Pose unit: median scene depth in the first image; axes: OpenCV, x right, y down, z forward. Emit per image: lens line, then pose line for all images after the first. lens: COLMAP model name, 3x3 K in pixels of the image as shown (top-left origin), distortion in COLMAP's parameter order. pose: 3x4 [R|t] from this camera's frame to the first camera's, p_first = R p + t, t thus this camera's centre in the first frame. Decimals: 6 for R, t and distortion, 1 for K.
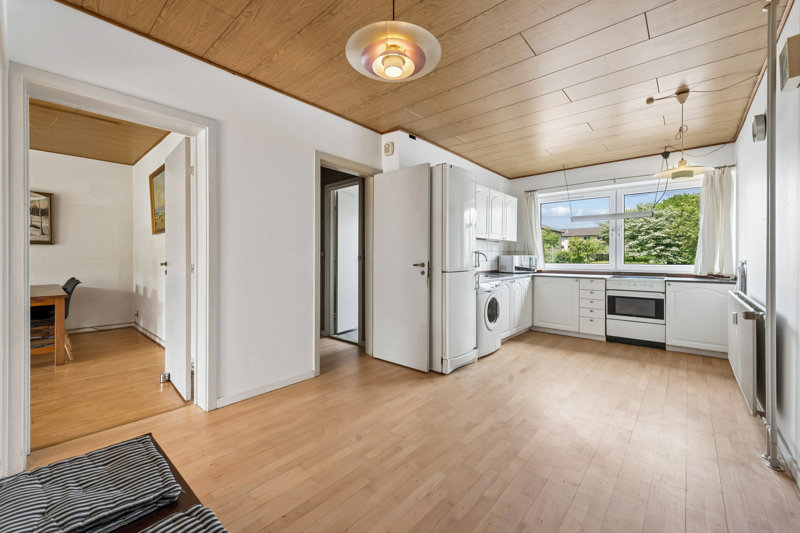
lens RADIAL K [[327.6, 0, 400.6], [0, 327.6, 260.2], [0, 0, 1]] dist [0.001122, -0.001313]
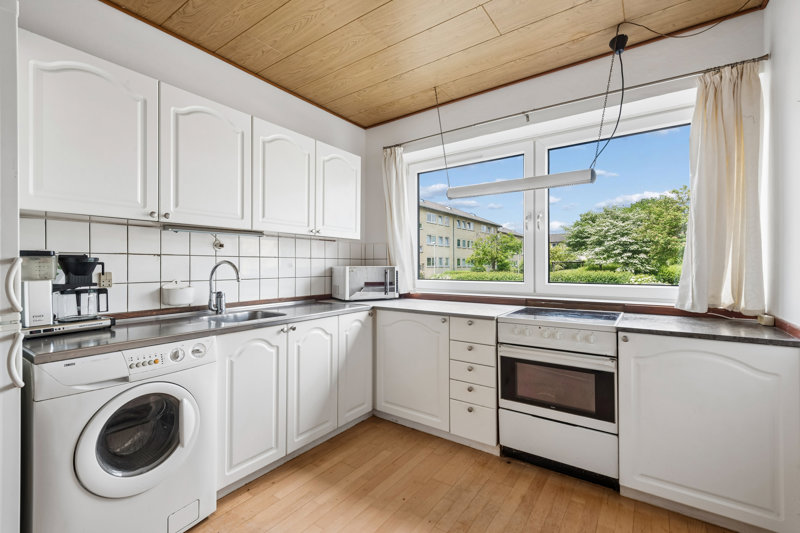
lens RADIAL K [[360.7, 0, 402.6], [0, 360.7, 268.2], [0, 0, 1]] dist [0.008069, 0.000438]
pose [[0.993841, -0.005335, 0.110686, 0.354730], [0.005606, 0.999982, -0.002132, -0.009733], [-0.110673, 0.002739, 0.993853, 0.418119]]
